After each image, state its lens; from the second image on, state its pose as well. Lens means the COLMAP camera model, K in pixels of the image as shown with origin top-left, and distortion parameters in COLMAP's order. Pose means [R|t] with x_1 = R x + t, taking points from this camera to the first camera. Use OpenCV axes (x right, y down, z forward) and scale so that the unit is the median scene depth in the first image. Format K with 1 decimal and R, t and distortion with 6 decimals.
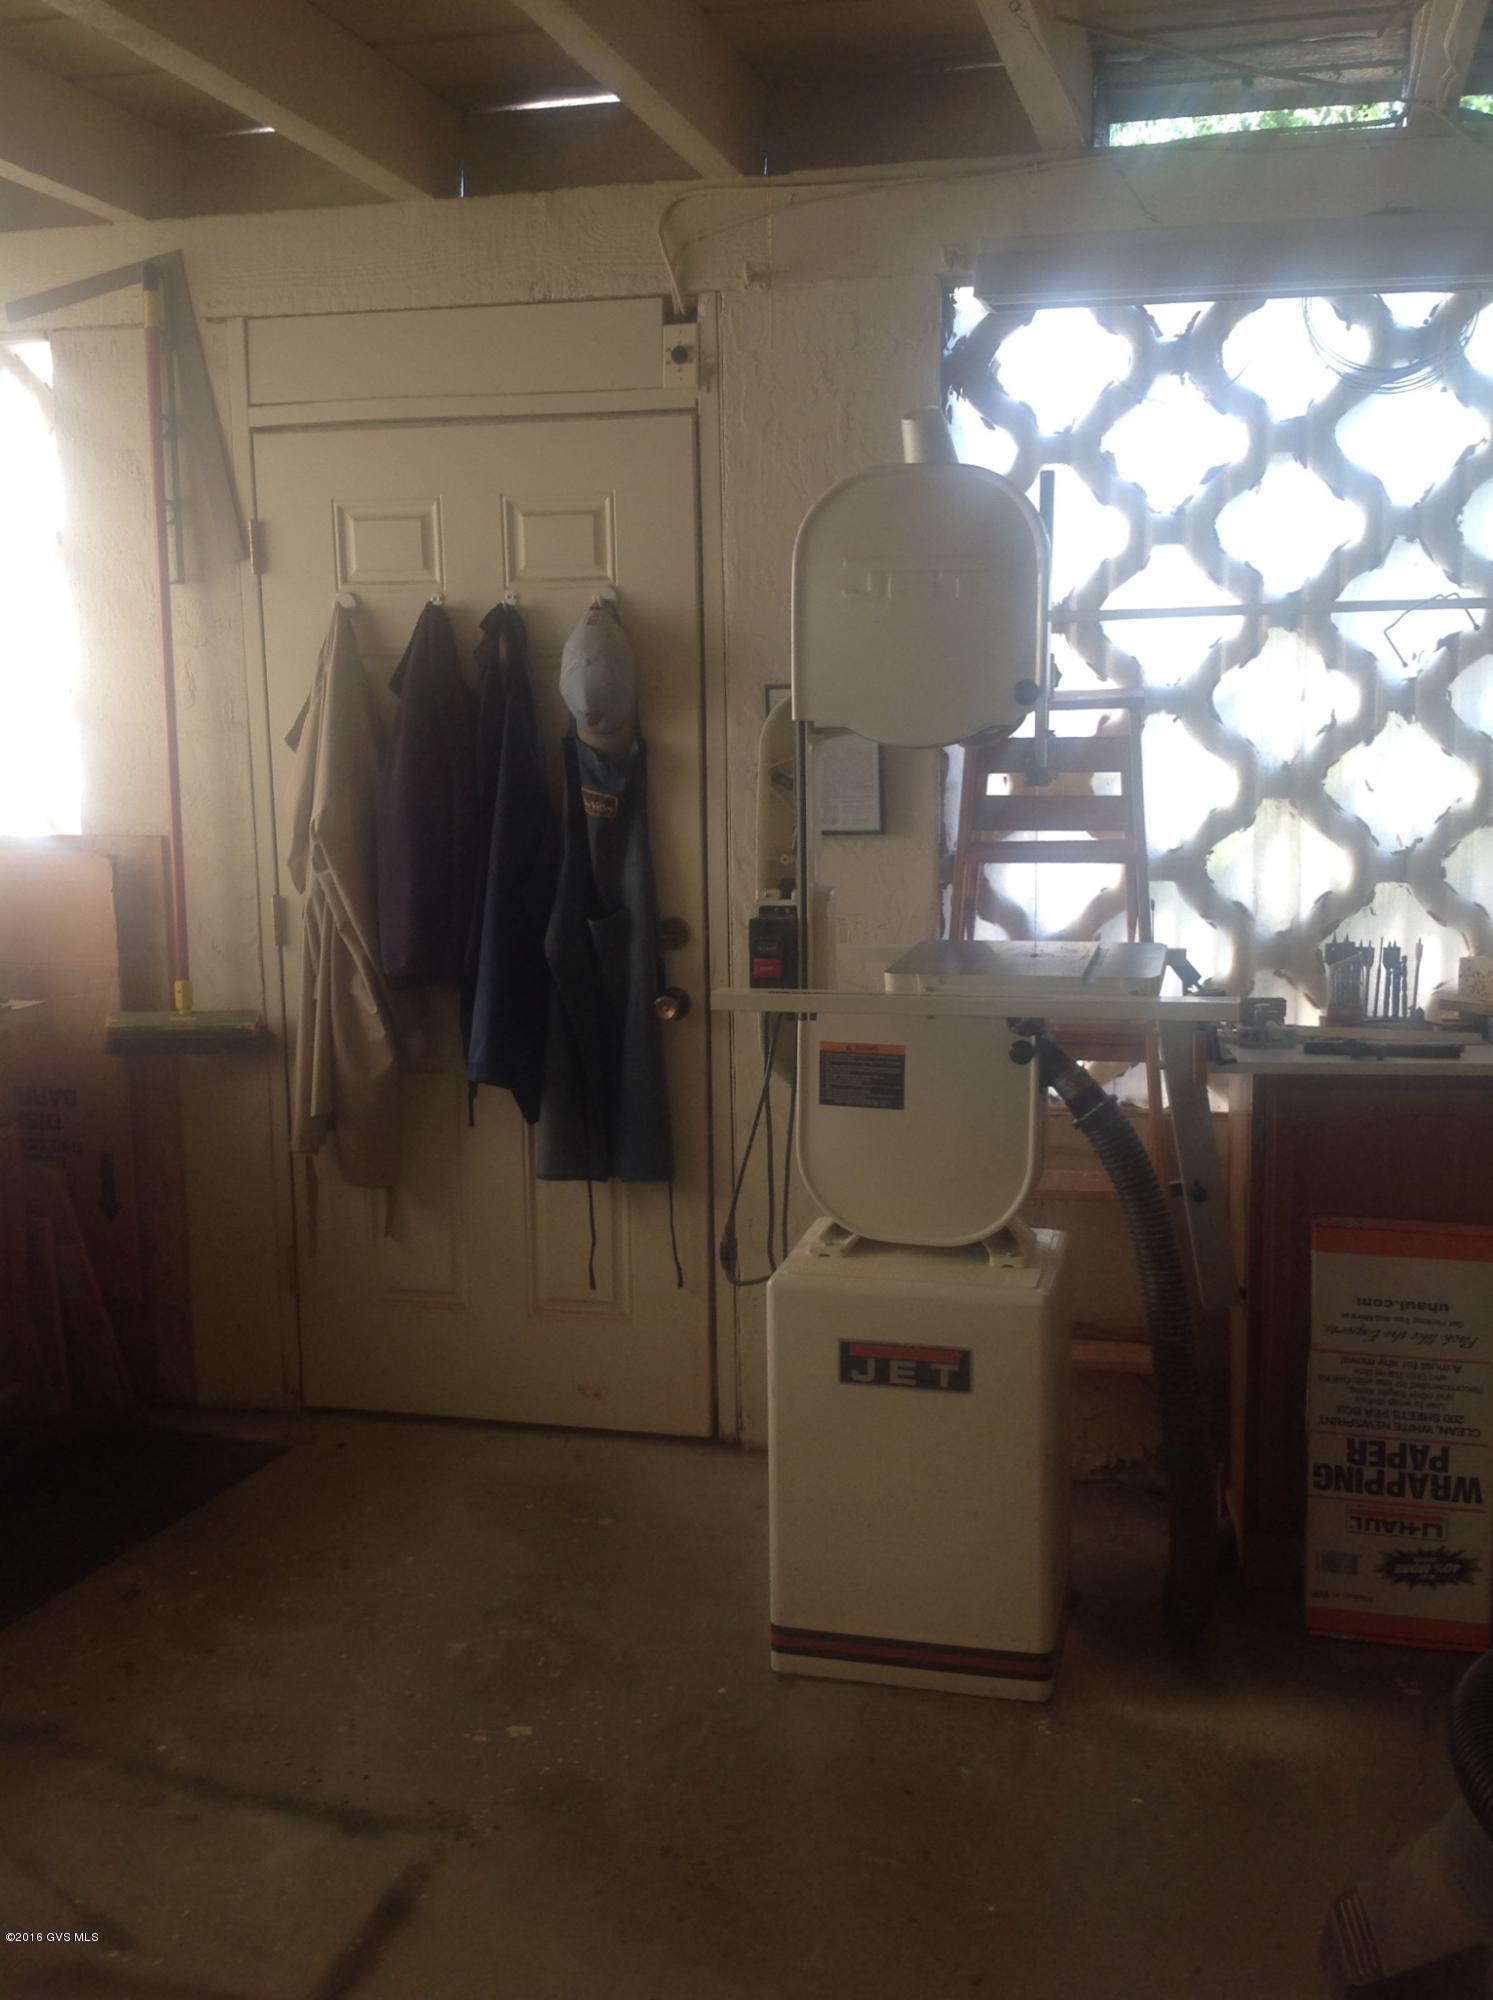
lens RADIAL K [[1869.9, 0, 746.5], [0, 1869.9, 1000.0], [0, 0, 1]] dist [0.087281, -0.373862]
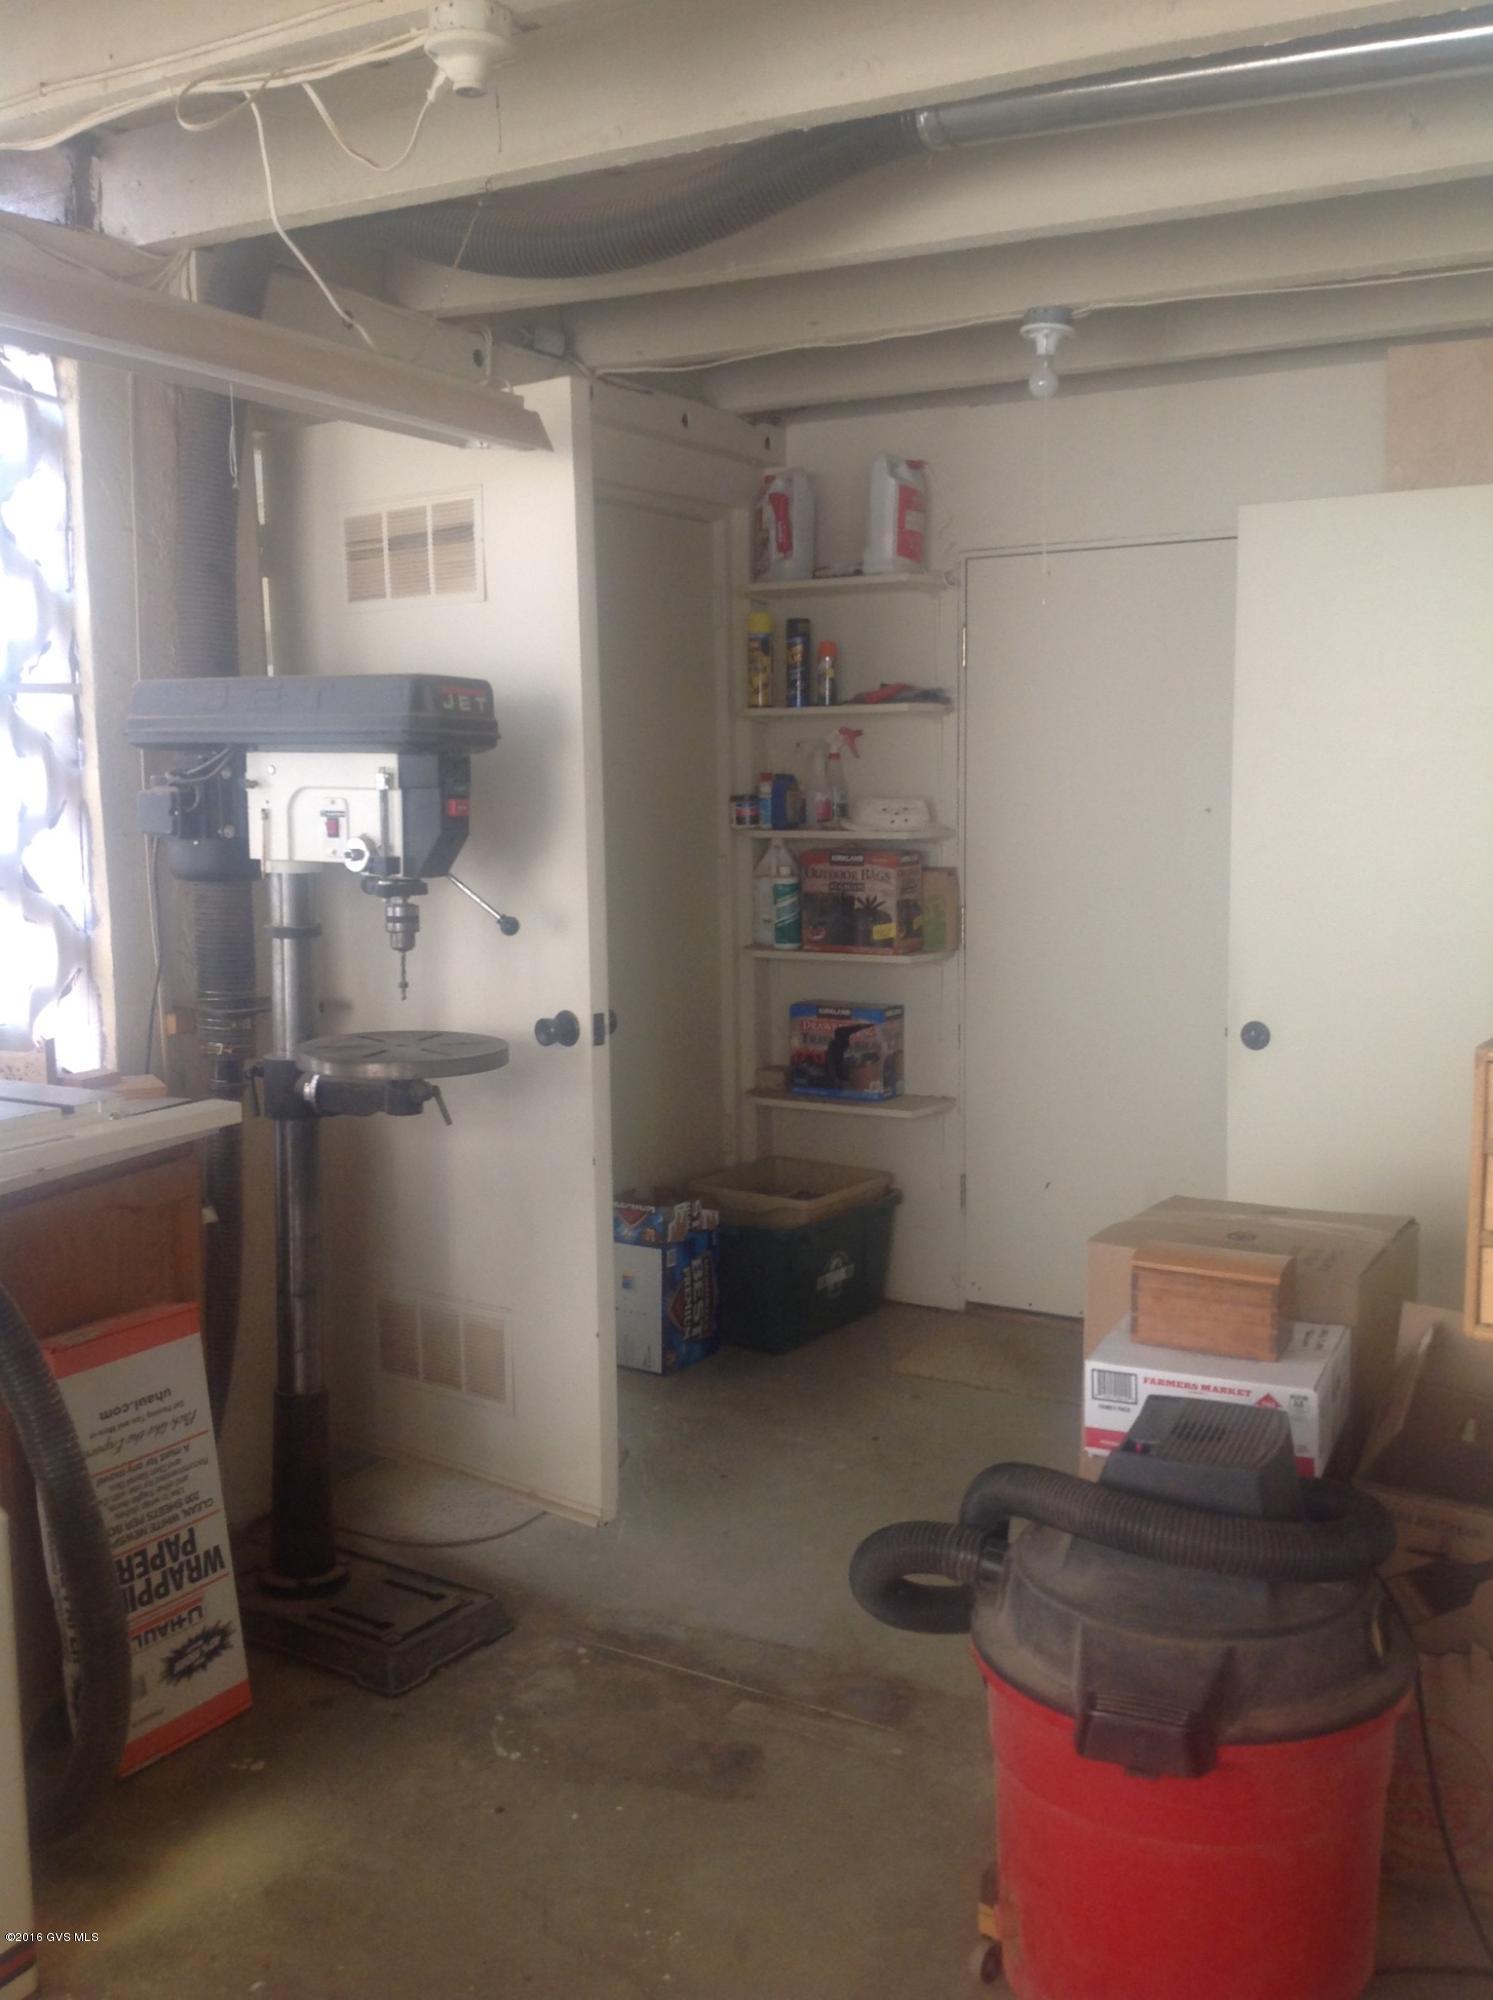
lens RADIAL K [[1869.9, 0, 746.5], [0, 1869.9, 1000.0], [0, 0, 1]] dist [0.087281, -0.373862]
pose [[0.267225, -0.107612, 0.957607, -0.476463], [0.161868, 0.984638, 0.065480, -0.056846], [-0.949942, 0.137509, 0.280539, 0.396012]]
